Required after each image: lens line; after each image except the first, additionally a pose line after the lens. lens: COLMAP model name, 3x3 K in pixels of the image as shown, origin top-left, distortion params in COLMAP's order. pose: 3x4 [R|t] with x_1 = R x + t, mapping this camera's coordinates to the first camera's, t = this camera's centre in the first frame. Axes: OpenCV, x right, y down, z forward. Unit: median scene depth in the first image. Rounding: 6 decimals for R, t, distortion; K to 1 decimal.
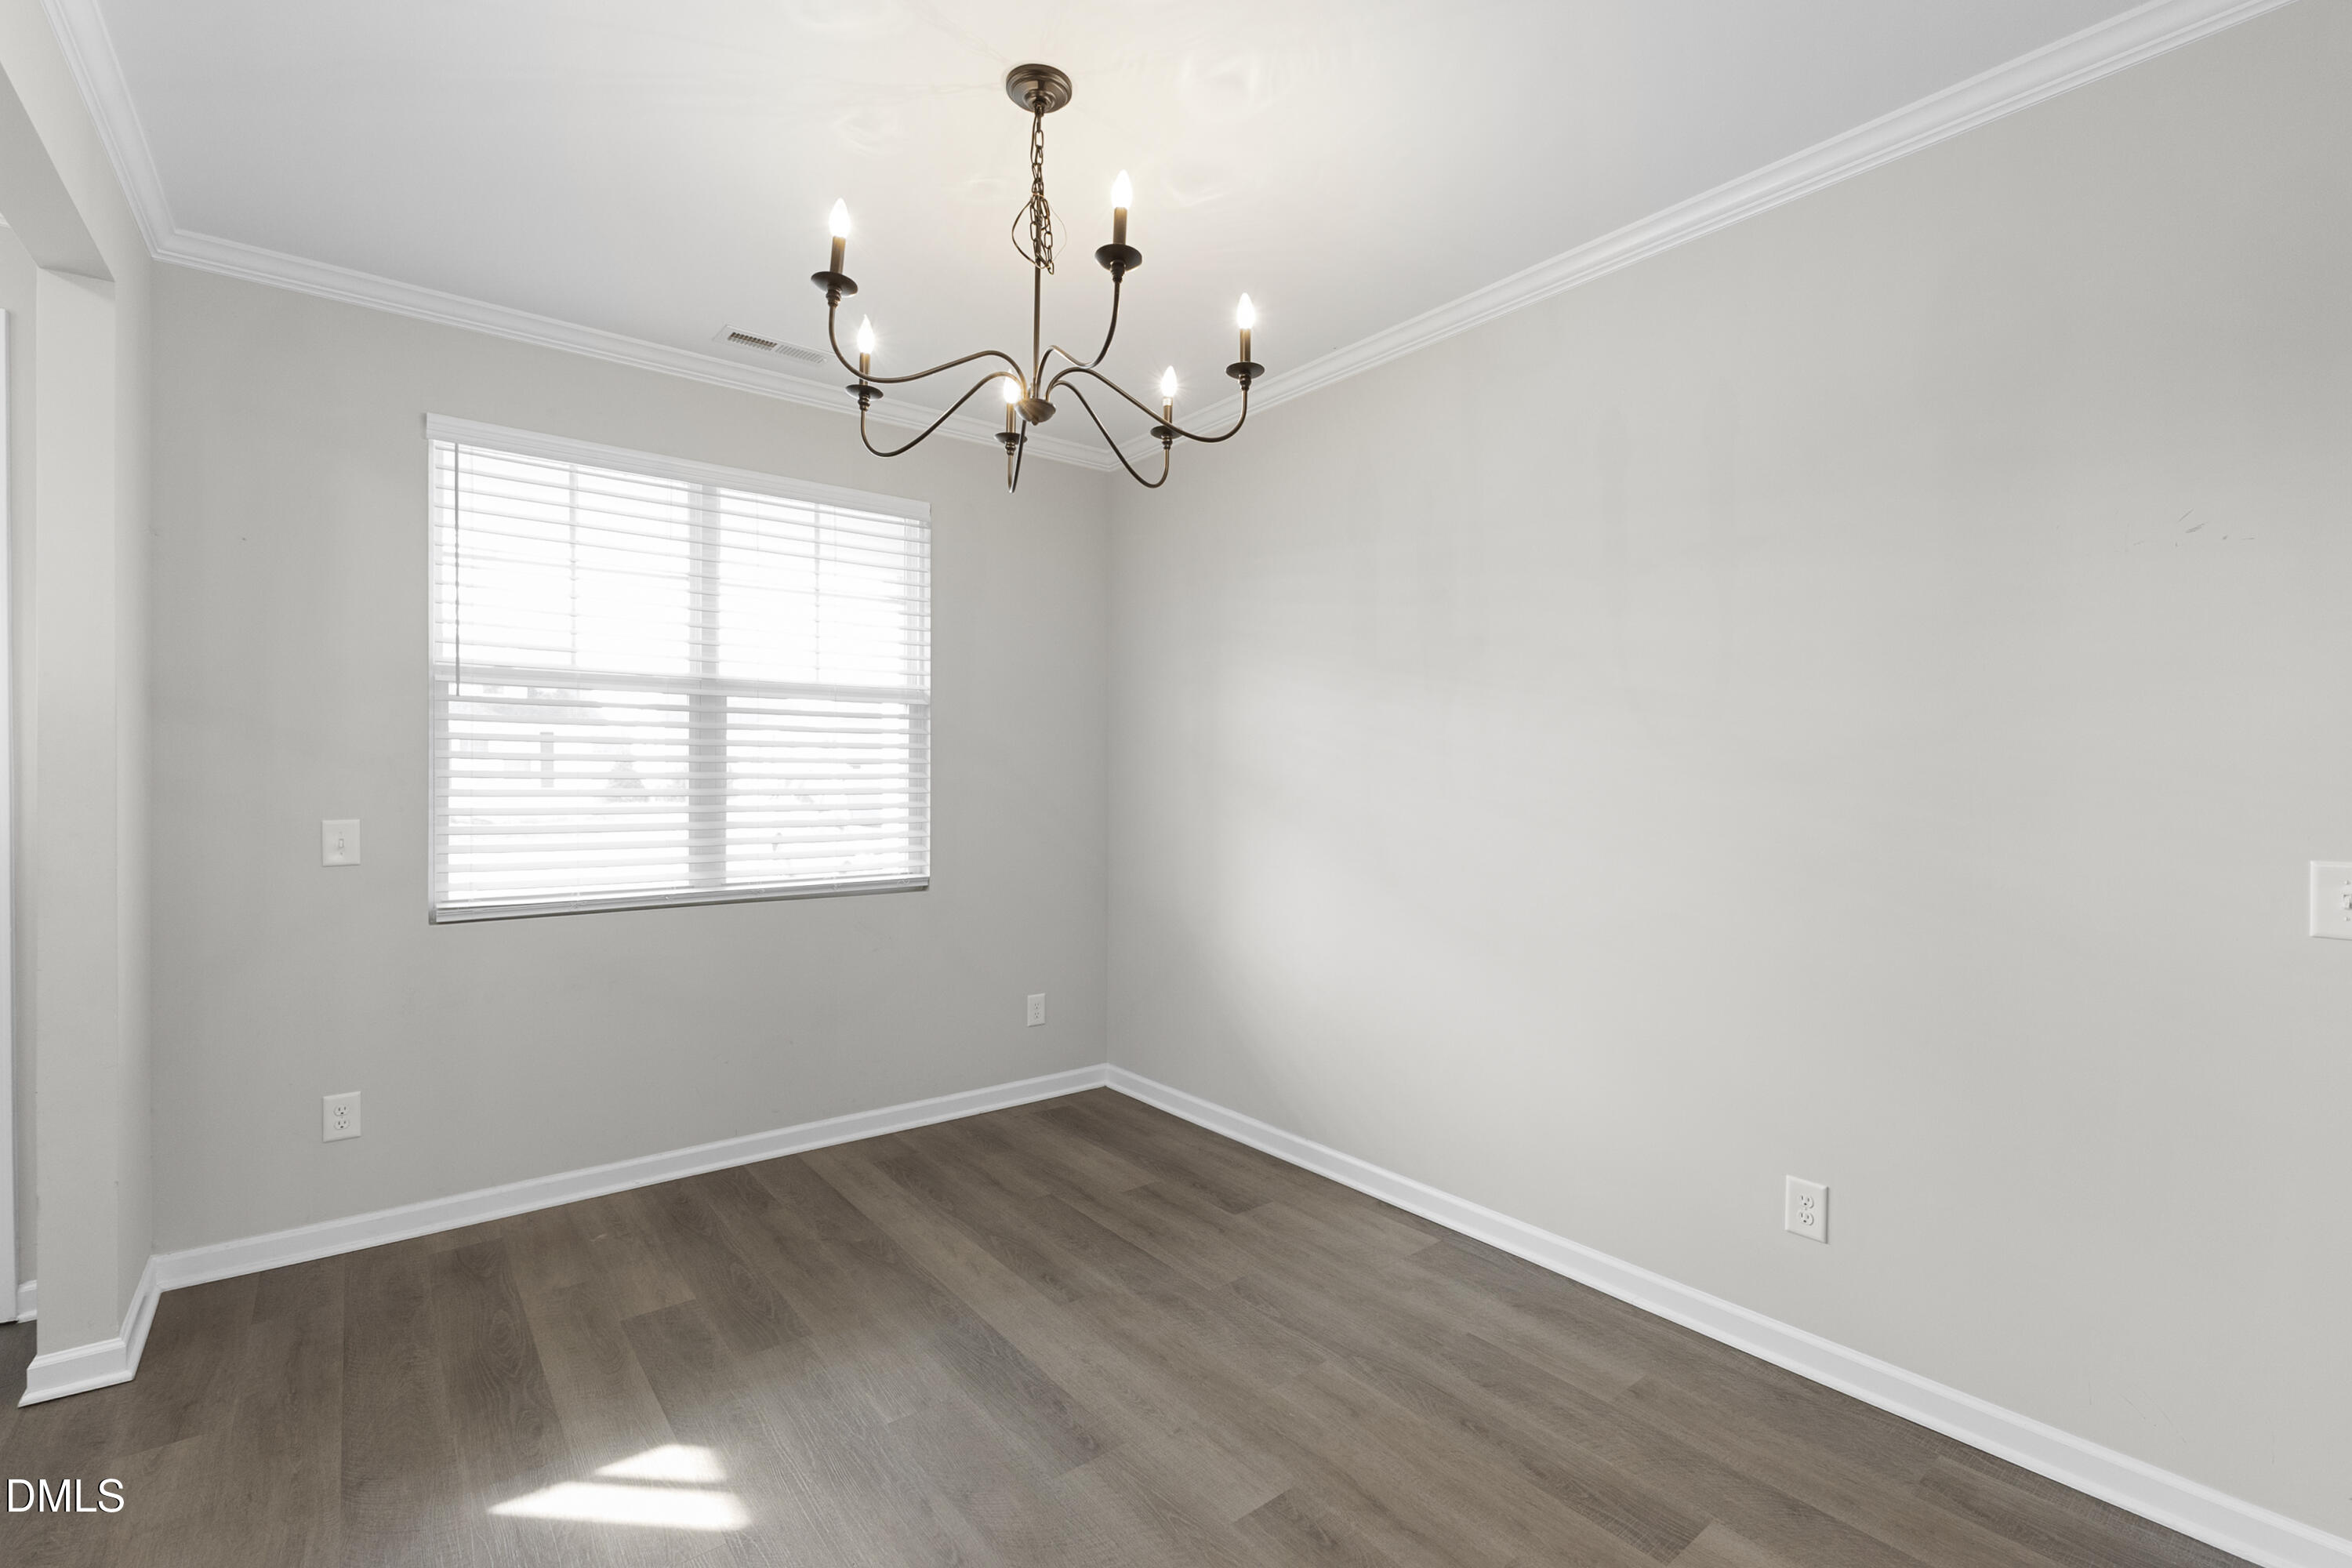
lens RADIAL K [[1051.3, 0, 1184.9], [0, 1051.3, 785.7], [0, 0, 1]] dist [-0.002284, 0.000255]
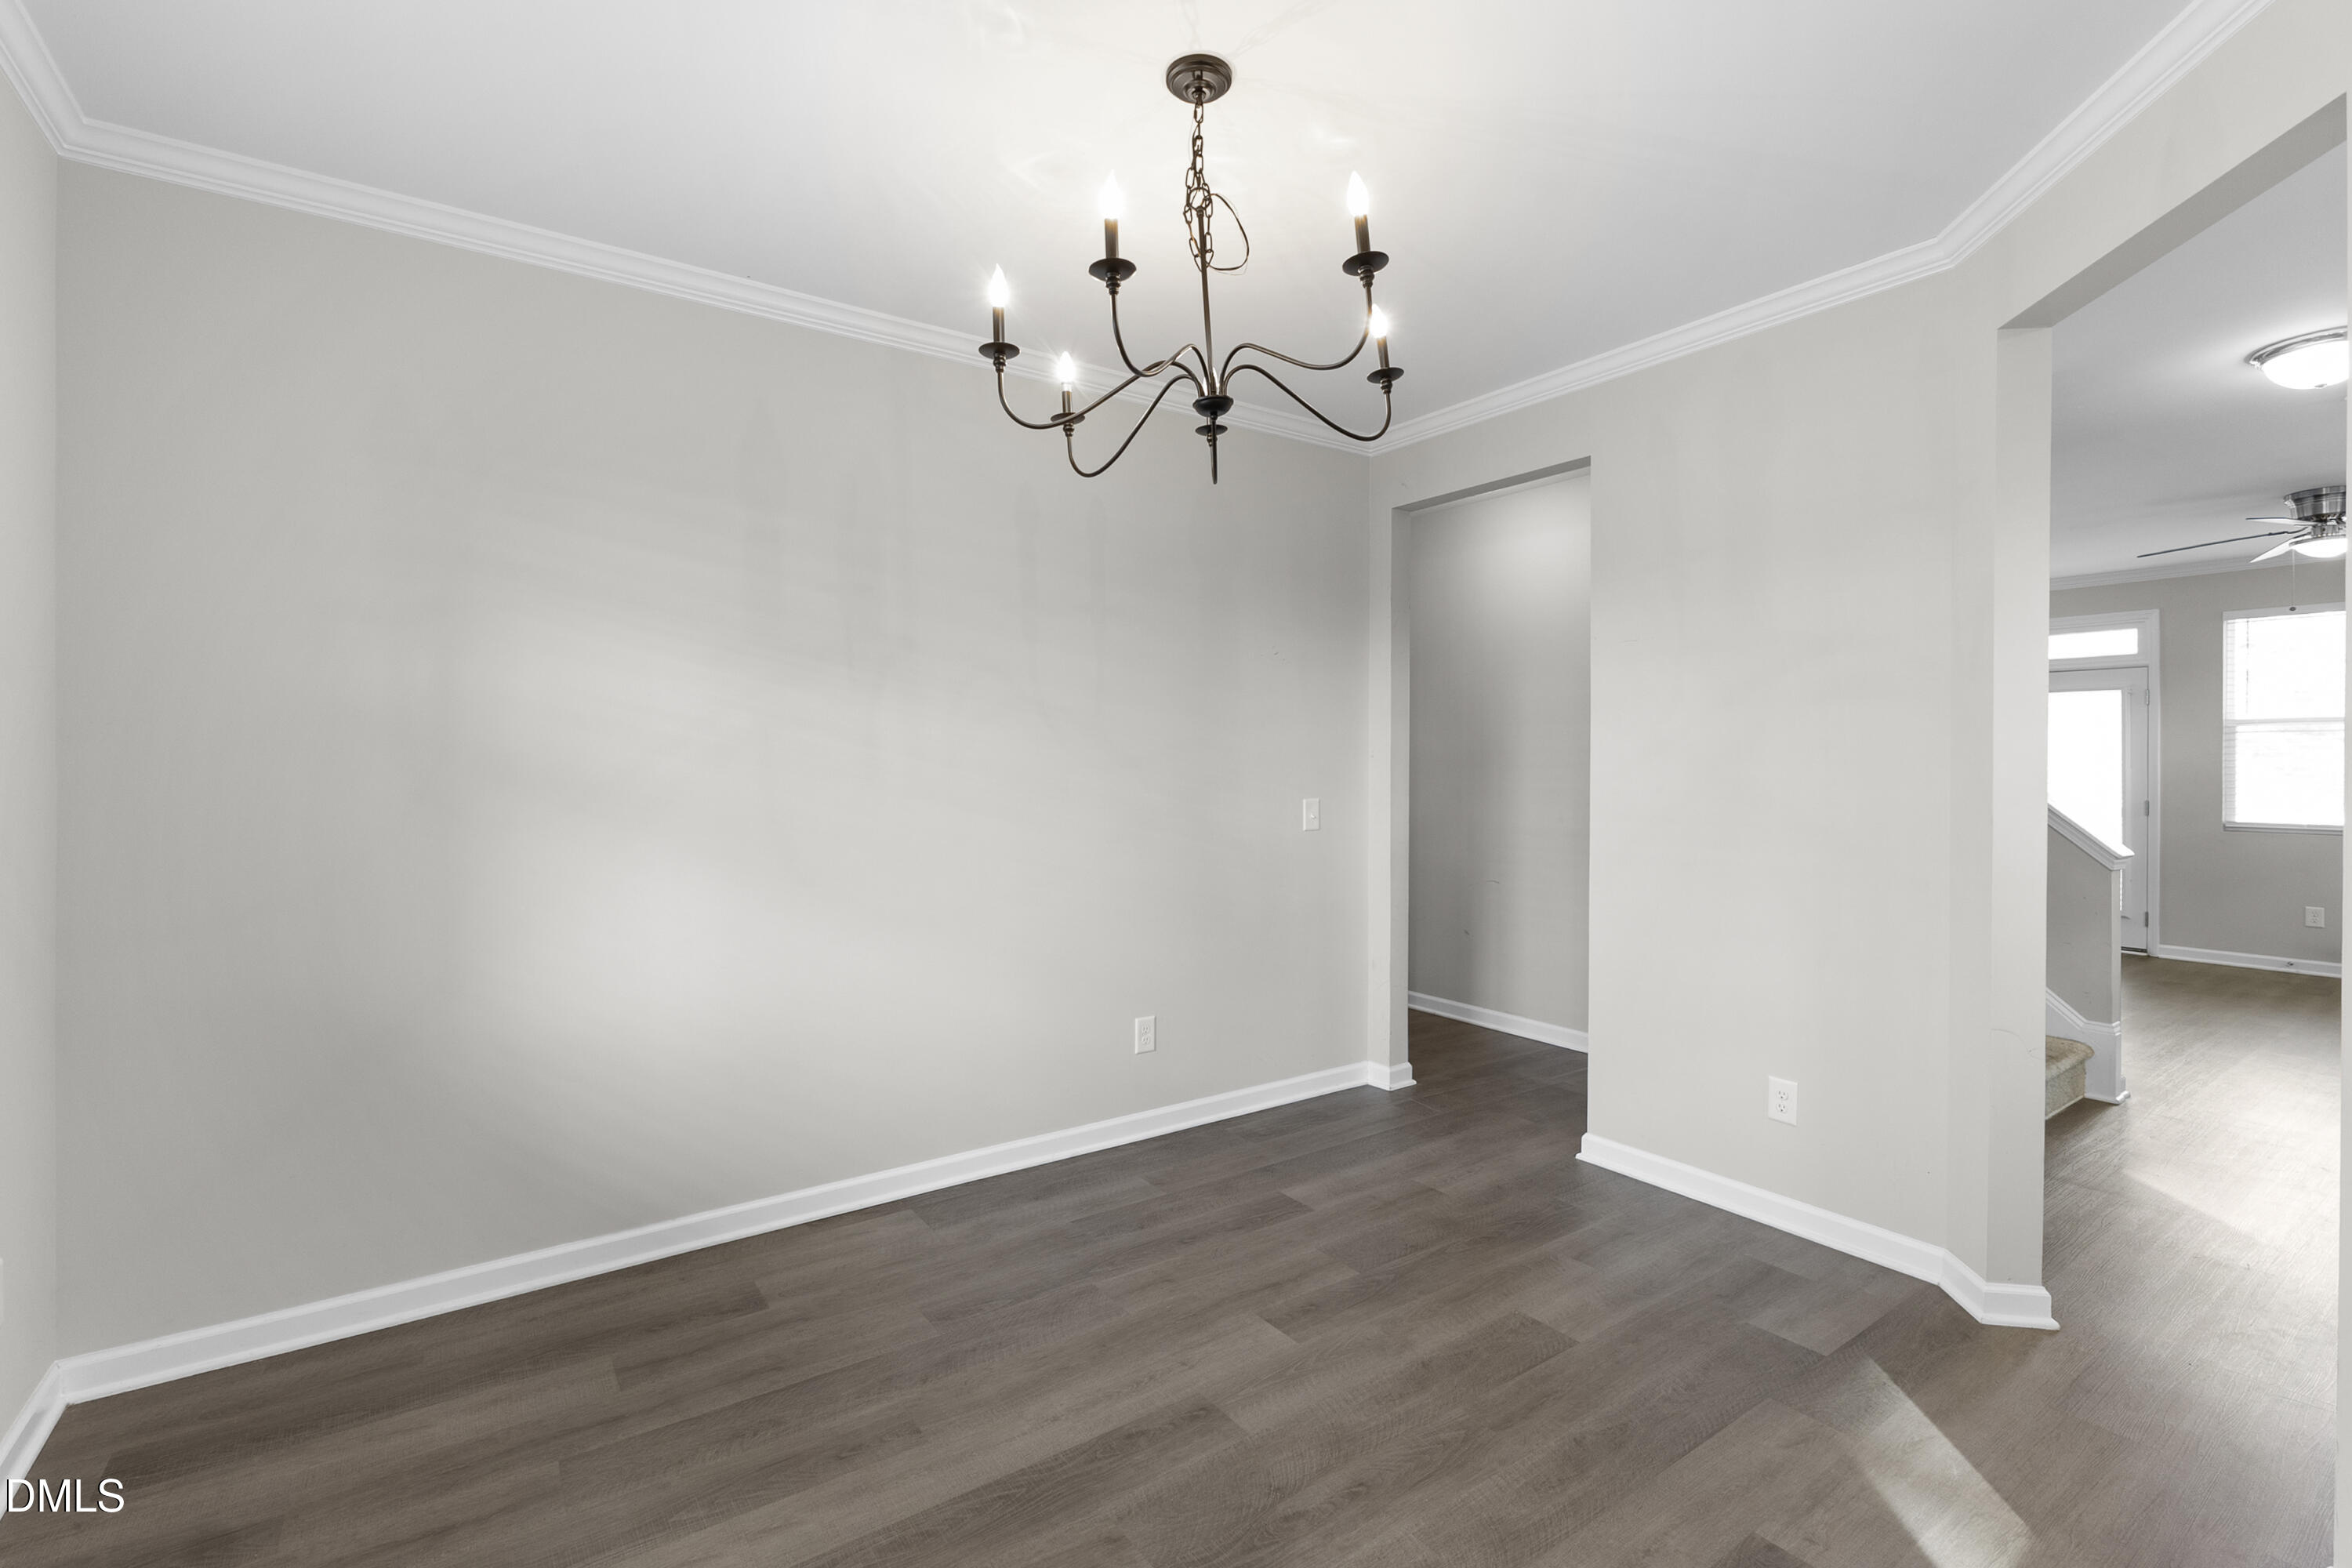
lens RADIAL K [[1051.3, 0, 1173.4], [0, 1051.3, 772.2], [0, 0, 1]] dist [-0.002284, 0.000255]
pose [[0.052970, -0.012732, 0.998515, -0.927639], [0.009608, 0.999879, 0.012240, -0.017351], [-0.998550, 0.008946, 0.053086, 0.797421]]
